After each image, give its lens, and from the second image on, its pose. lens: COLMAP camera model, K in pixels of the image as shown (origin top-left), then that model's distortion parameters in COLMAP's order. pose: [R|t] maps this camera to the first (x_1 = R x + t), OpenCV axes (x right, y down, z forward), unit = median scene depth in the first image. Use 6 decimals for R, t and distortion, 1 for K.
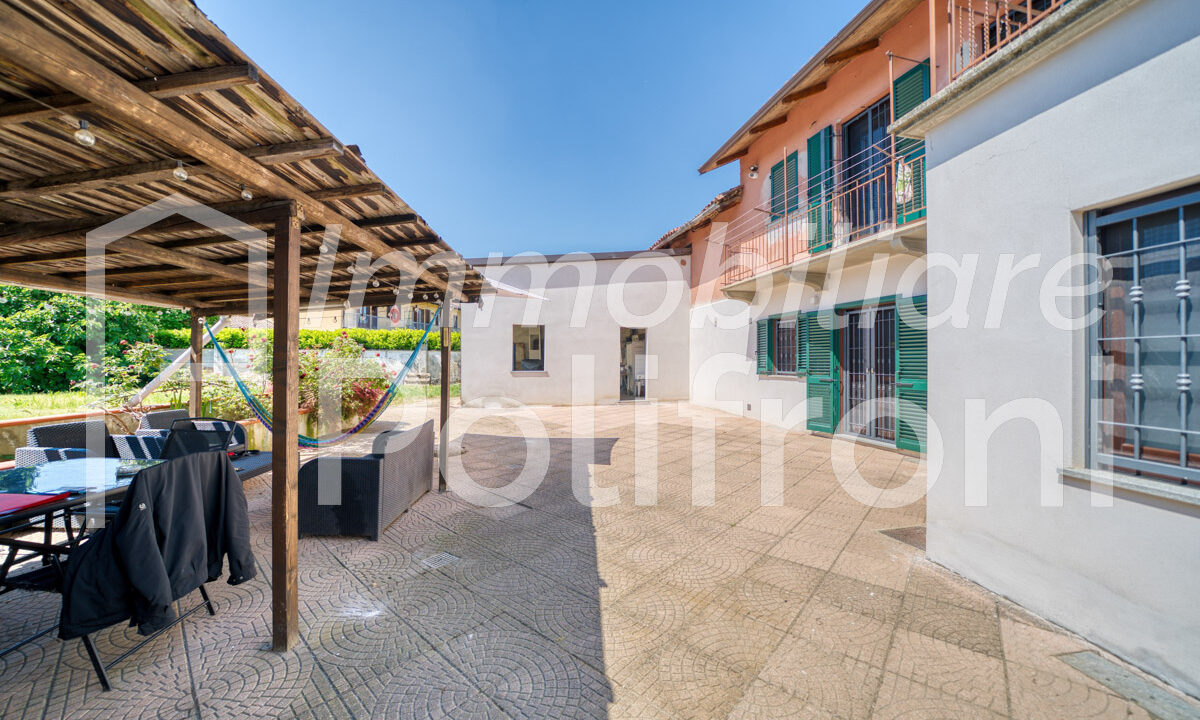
lens RADIAL K [[414.2, 0, 599.4], [0, 414.2, 357.6], [0, 0, 1]] dist [-0.025249, 0.002550]
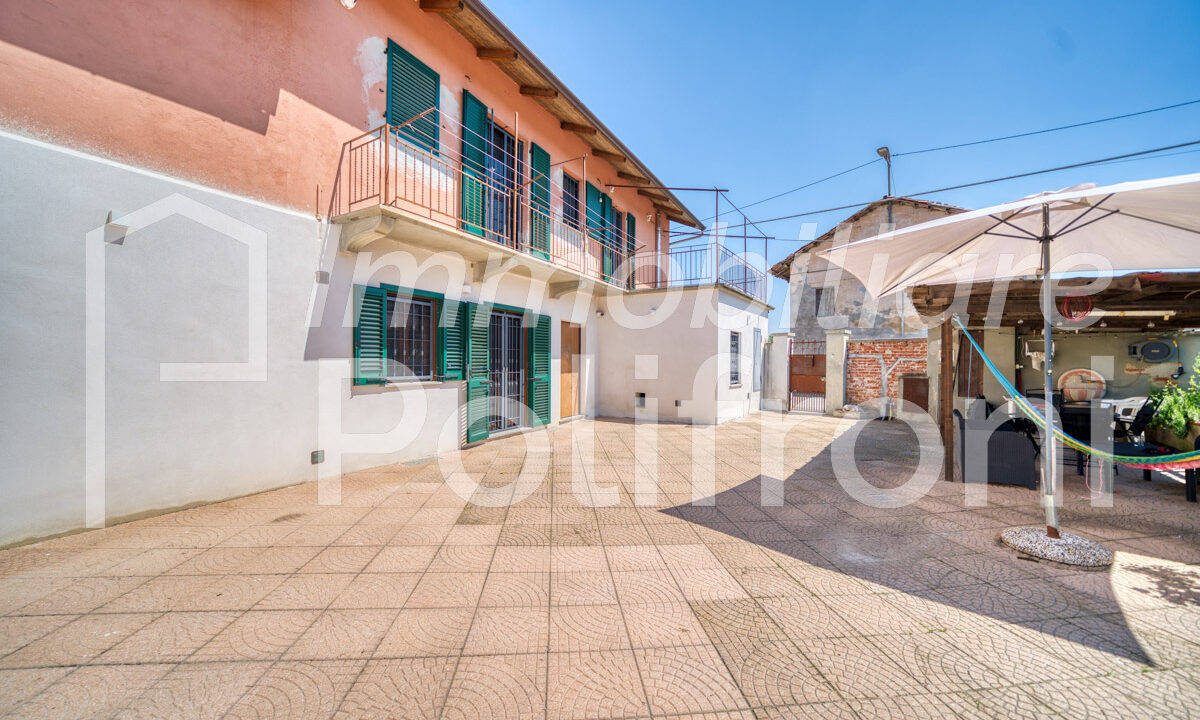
lens RADIAL K [[414.2, 0, 596.6], [0, 414.2, 363.3], [0, 0, 1]] dist [-0.025249, 0.002550]
pose [[-0.736151, -0.014536, 0.676661, -0.393233], [-0.016354, 0.999859, 0.003688, 0.009317], [-0.676620, -0.008351, -0.736285, 2.339757]]
